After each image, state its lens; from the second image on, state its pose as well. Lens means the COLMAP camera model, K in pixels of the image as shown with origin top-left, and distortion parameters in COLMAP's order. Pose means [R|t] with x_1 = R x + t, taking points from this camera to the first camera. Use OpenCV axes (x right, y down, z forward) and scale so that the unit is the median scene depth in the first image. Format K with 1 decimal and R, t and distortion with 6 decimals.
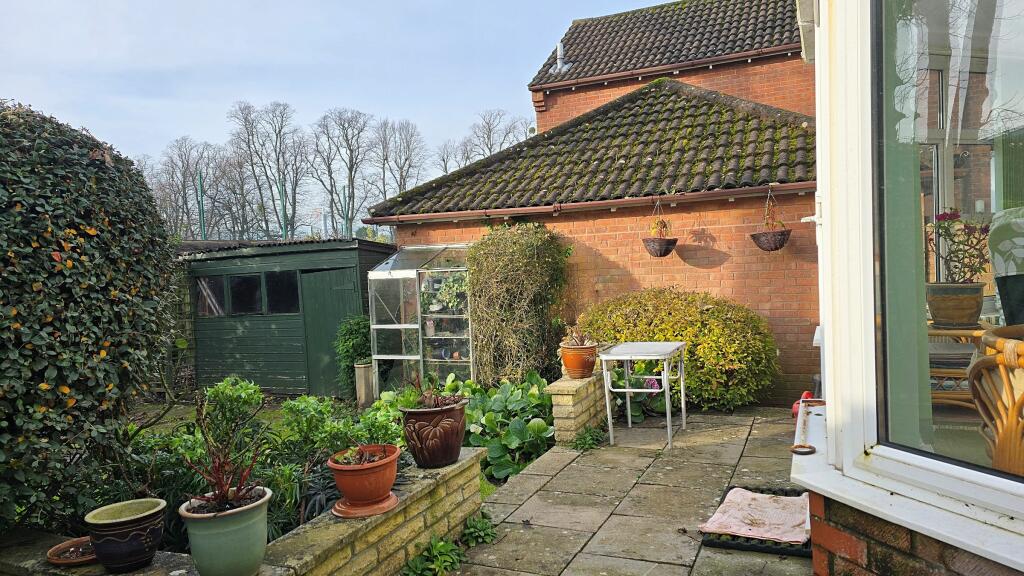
lens RADIAL K [[661.2, 0, 512.6], [0, 661.2, 290.5], [0, 0, 1]] dist [-0.000654, -0.015161]
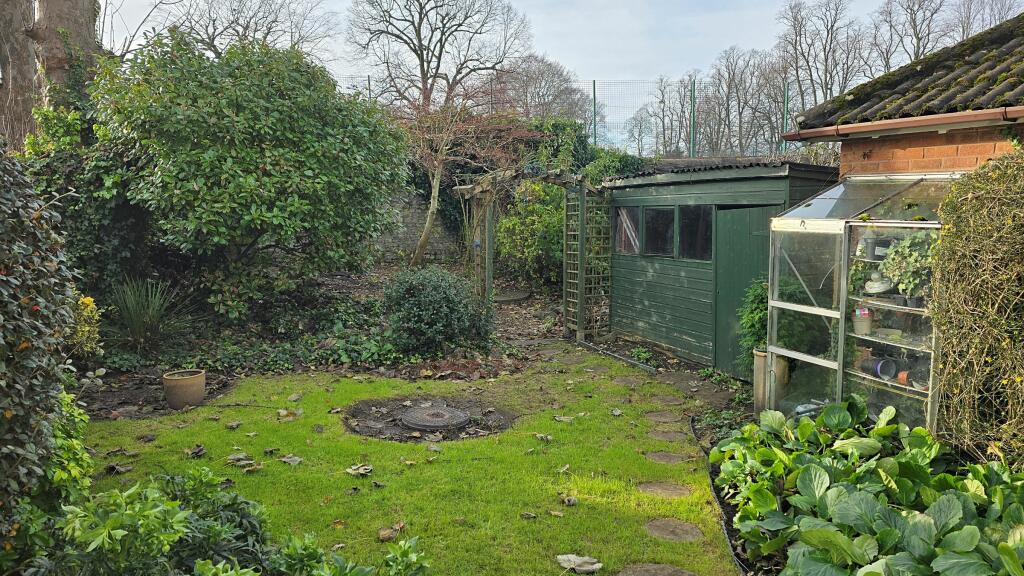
lens RADIAL K [[661.2, 0, 509.8], [0, 661.2, 292.4], [0, 0, 1]] dist [-0.000654, -0.015161]
pose [[0.707811, 0.126978, -0.694896, 0.052304], [-0.031468, 0.988403, 0.148557, -0.040988], [0.705701, -0.083284, 0.703598, 0.336122]]
